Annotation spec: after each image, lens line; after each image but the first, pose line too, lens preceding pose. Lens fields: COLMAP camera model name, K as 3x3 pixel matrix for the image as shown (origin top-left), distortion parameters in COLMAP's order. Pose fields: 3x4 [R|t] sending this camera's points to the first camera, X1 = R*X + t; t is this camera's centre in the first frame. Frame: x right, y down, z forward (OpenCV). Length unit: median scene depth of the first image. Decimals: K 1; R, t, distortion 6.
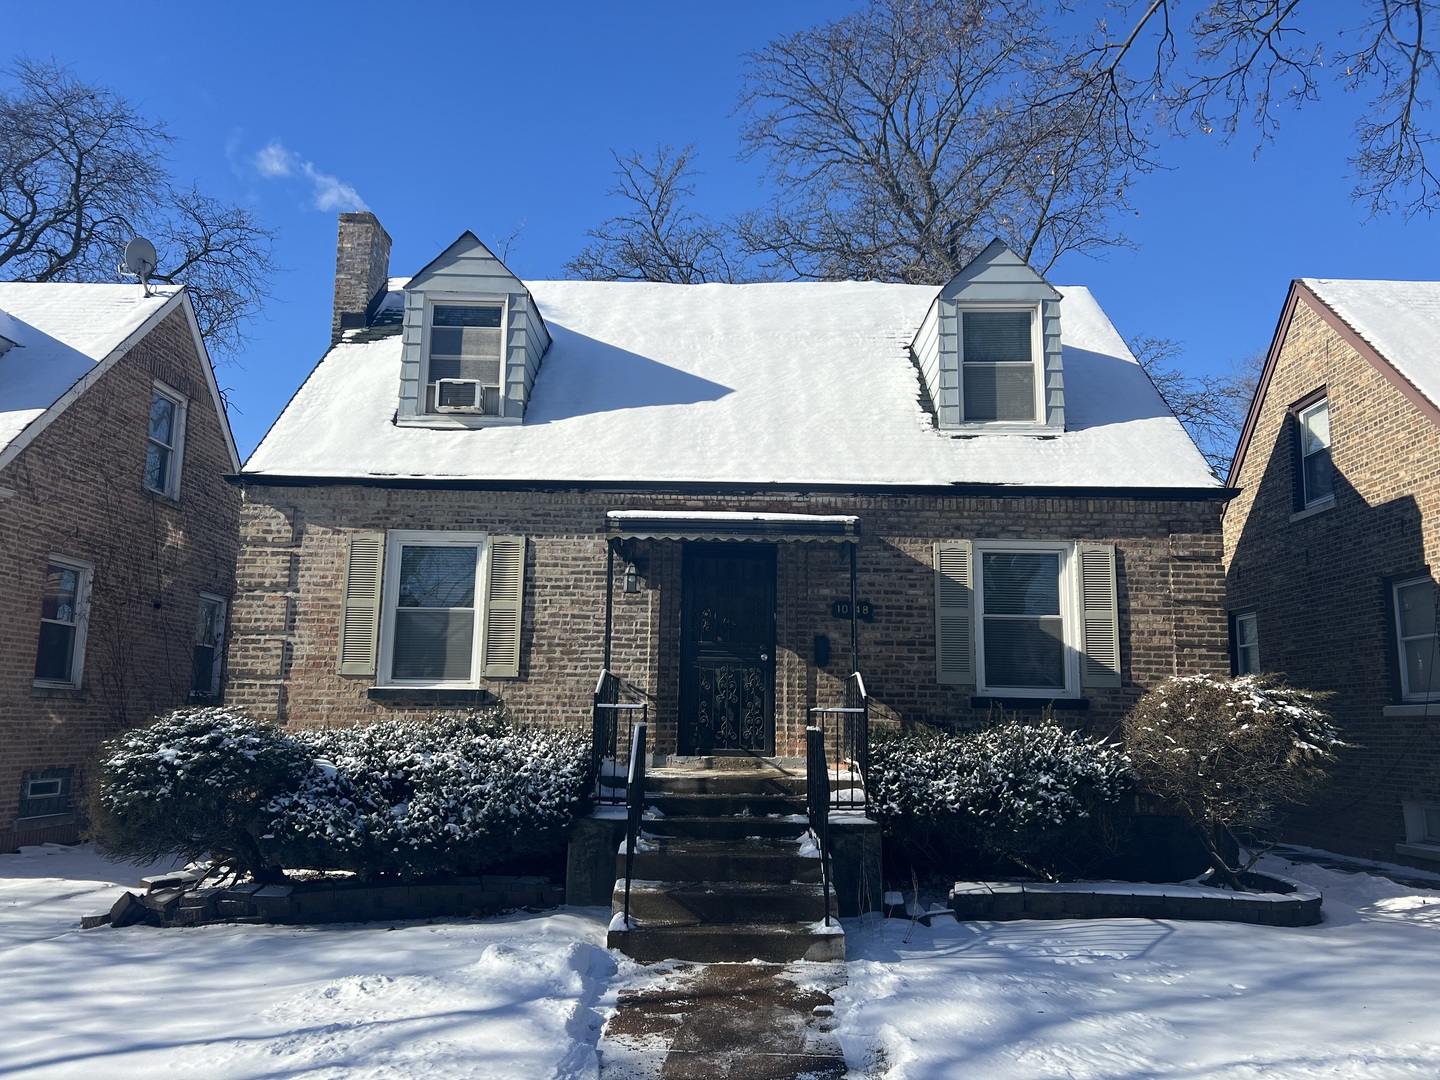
lens RADIAL K [[1089.6, 0, 727.1], [0, 1089.6, 542.8], [0, 0, 1]] dist [0.066035, -0.020909]
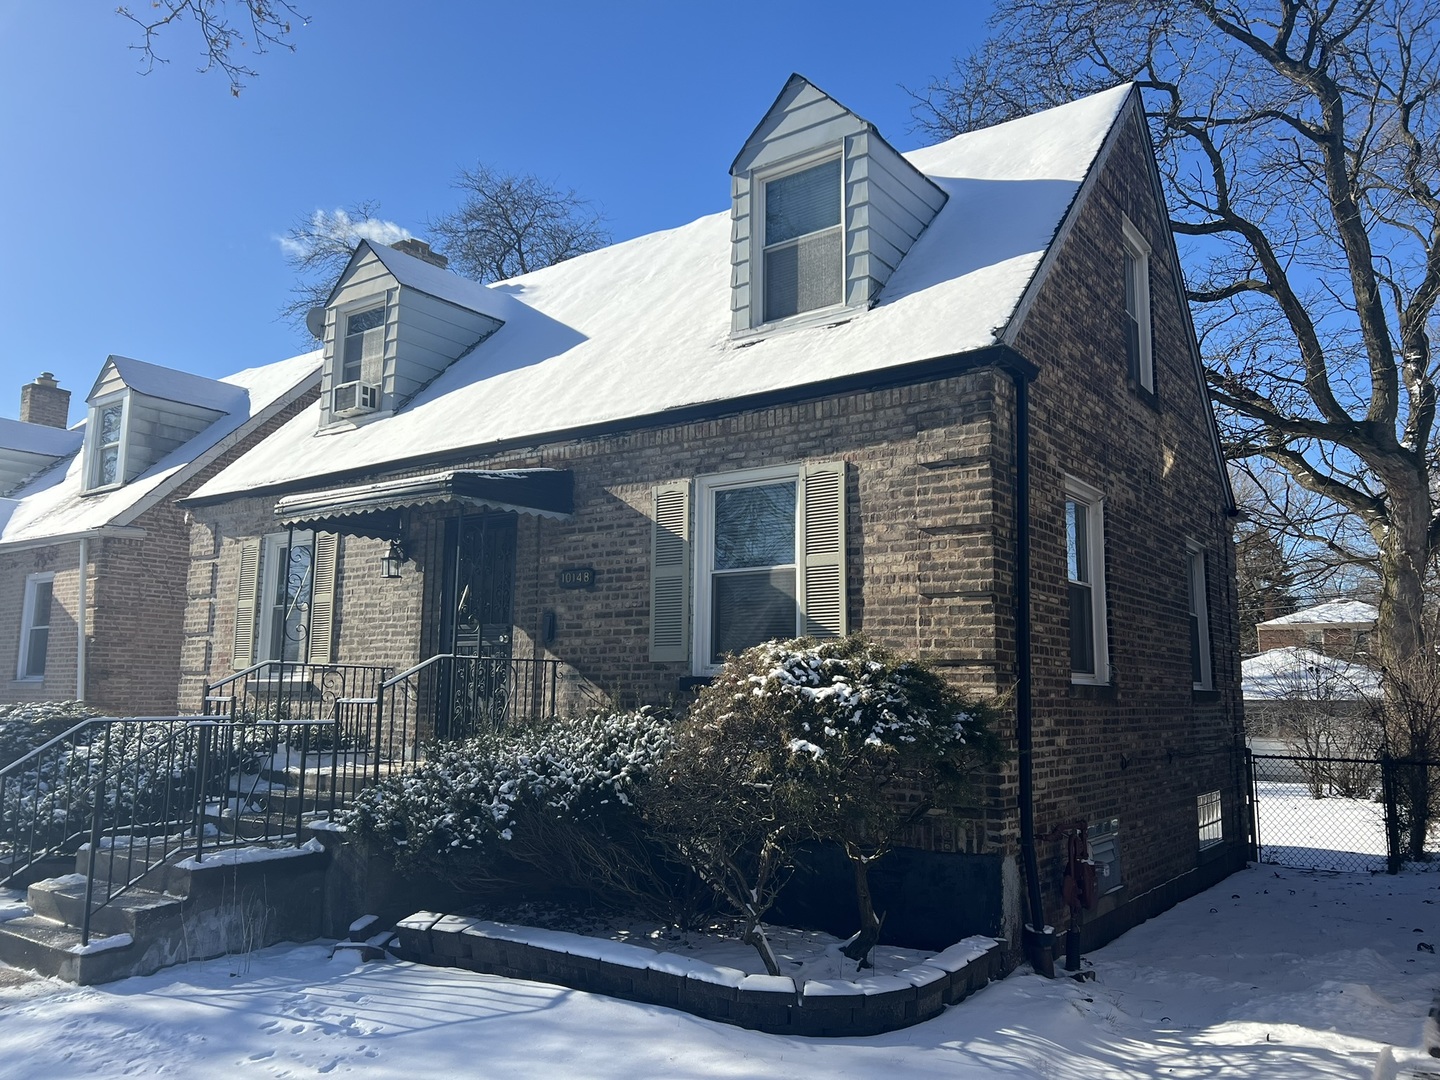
lens RADIAL K [[1089.6, 0, 724.9], [0, 1089.6, 542.0], [0, 0, 1]] dist [0.066035, -0.020909]
pose [[0.811463, -0.091399, -0.577213, 0.694564], [0.101002, 0.994765, -0.015525, 0.058250], [0.575610, -0.045702, 0.816446, 0.377945]]
